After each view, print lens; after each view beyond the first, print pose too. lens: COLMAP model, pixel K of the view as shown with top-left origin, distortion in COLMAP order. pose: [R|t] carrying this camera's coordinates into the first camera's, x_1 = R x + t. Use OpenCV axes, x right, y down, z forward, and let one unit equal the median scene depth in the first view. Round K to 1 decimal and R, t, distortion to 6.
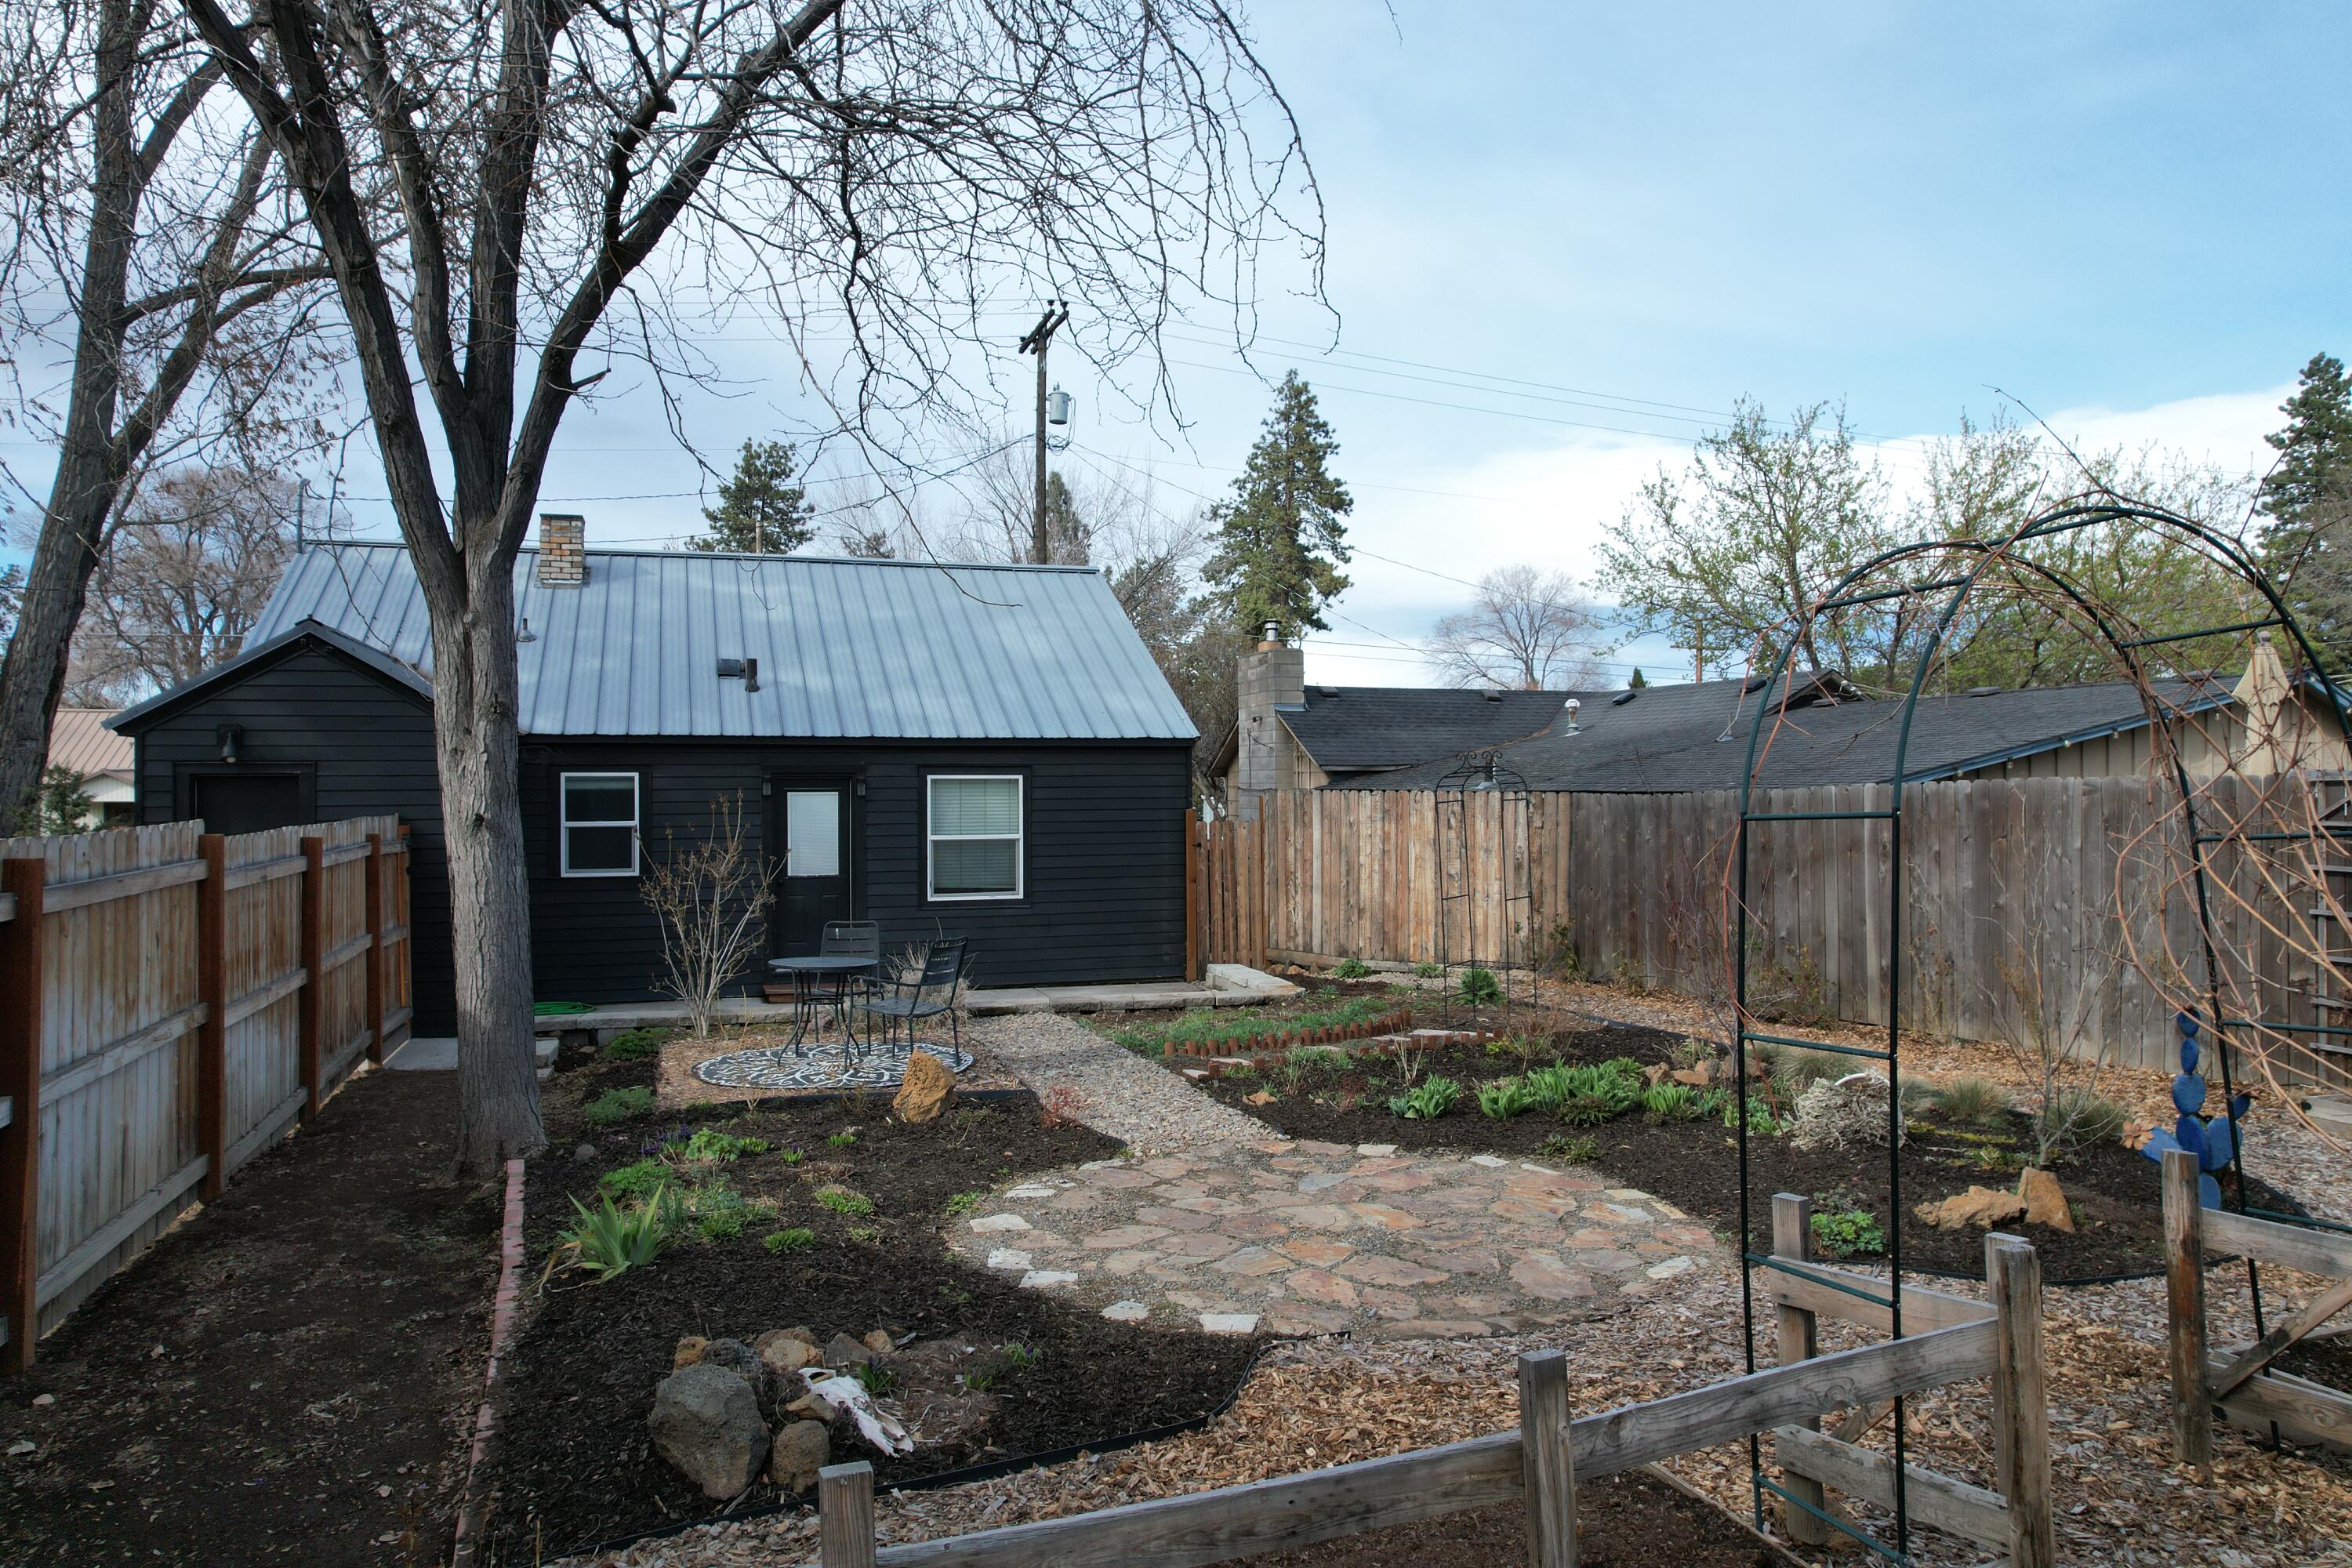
lens RADIAL K [[1505.7, 0, 1169.6], [0, 1505.7, 776.4], [0, 0, 1]] dist [-0.066741, 0.050300]
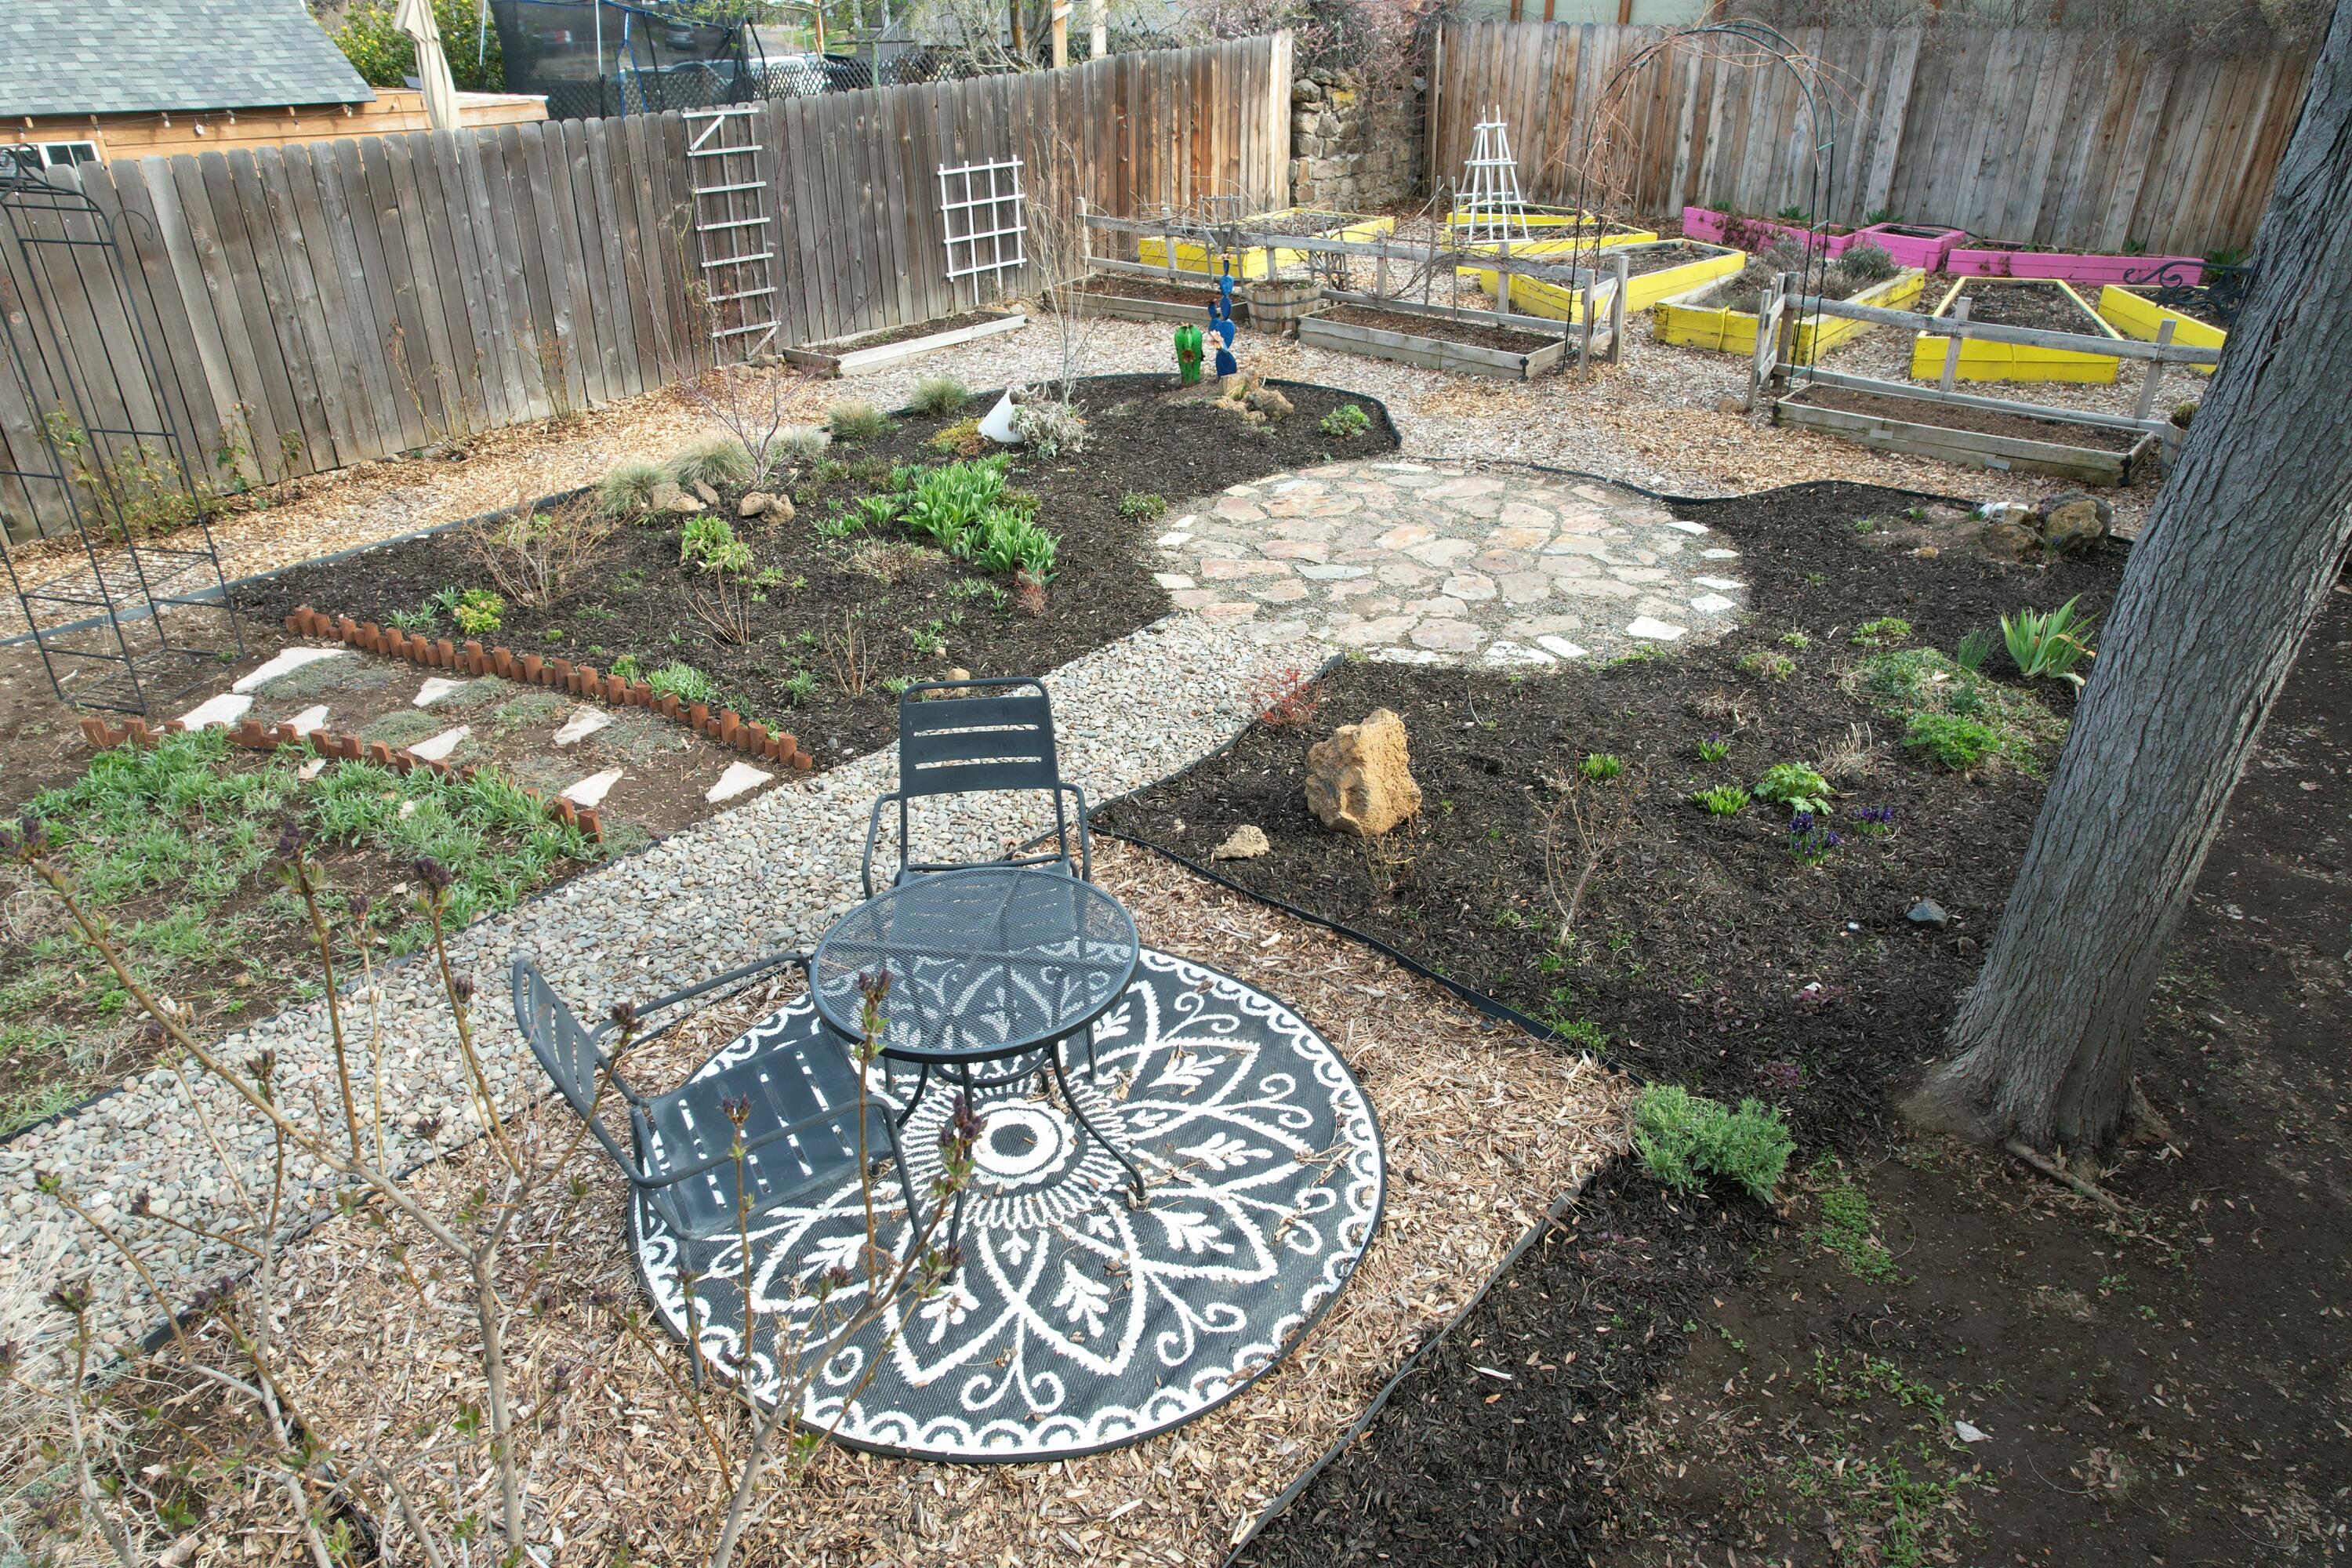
lens RADIAL K [[1505.7, 0, 1180.2], [0, 1505.7, 788.8], [0, 0, 1]] dist [-0.066741, 0.050300]
pose [[-0.510481, -0.397700, 0.762393, -0.296499], [0.000793, 0.886400, 0.462919, -0.036269], [-0.859889, 0.236916, -0.452175, 0.664814]]
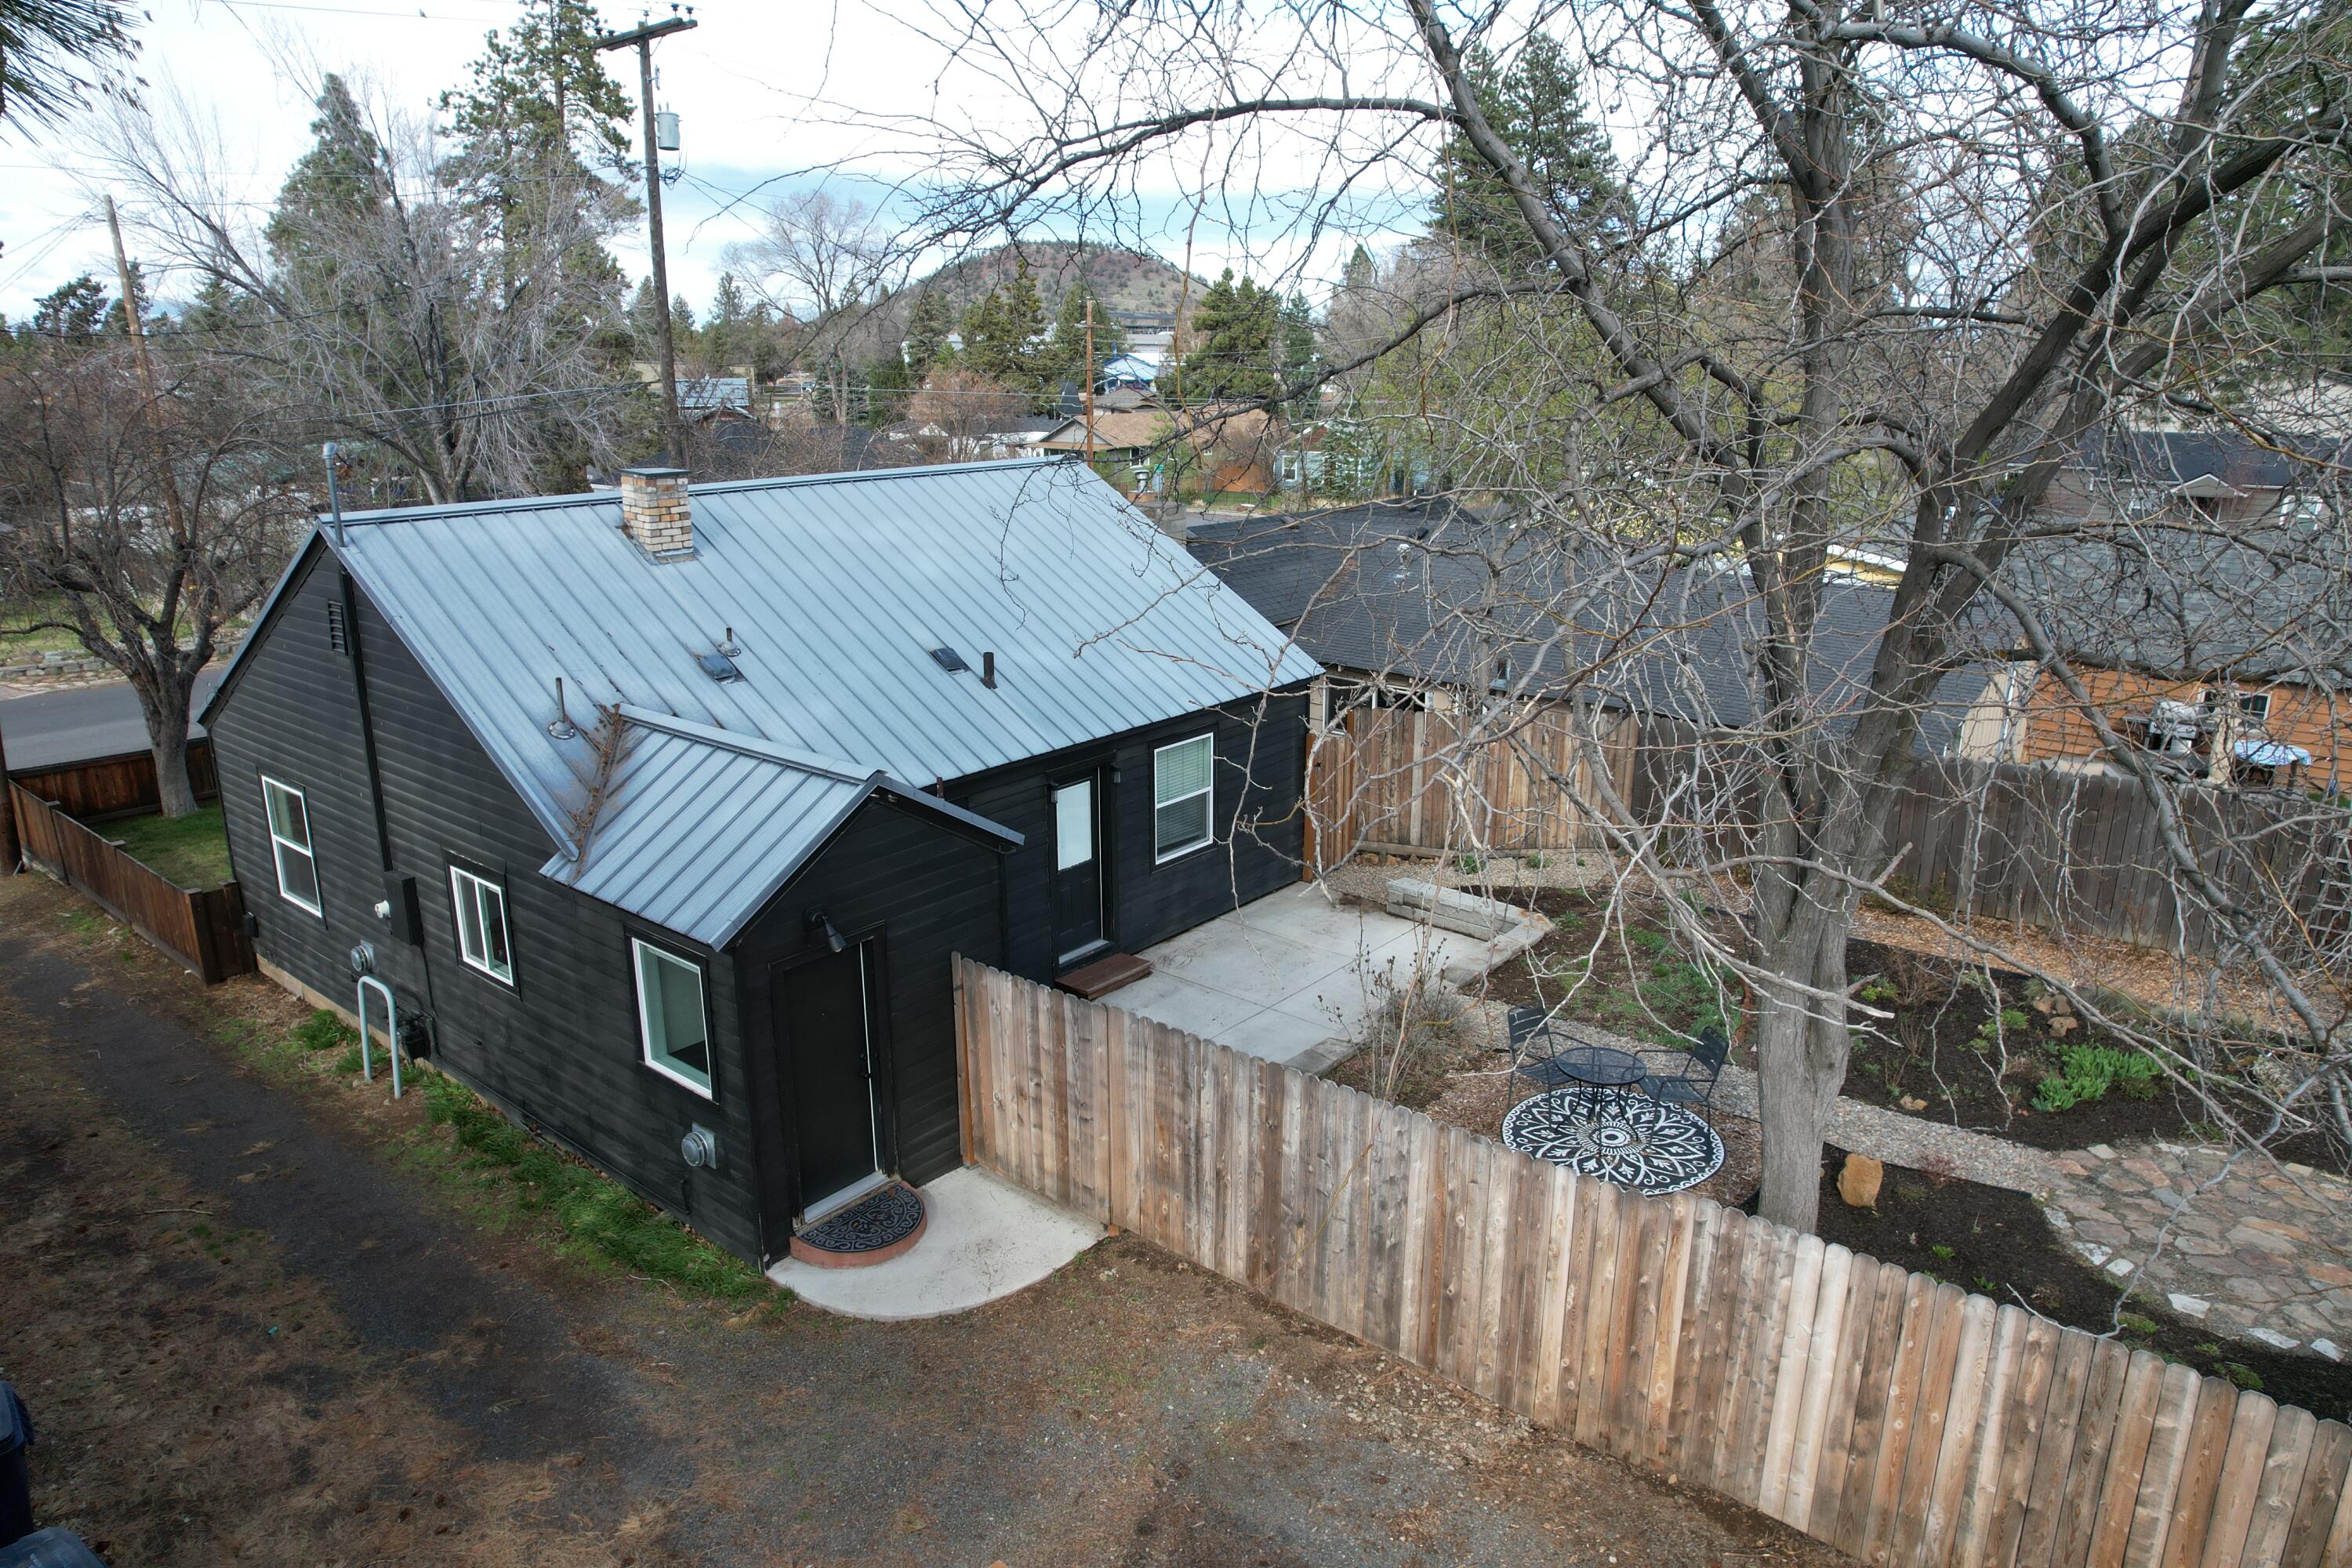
lens RADIAL K [[1505.7, 0, 1170.0], [0, 1505.7, 771.5], [0, 0, 1]] dist [-0.066741, 0.050300]
pose [[0.846917, -0.138672, 0.513325, -0.679788], [-0.006351, 0.962687, 0.270543, -0.264011], [-0.531688, -0.232387, 0.814435, 0.147310]]
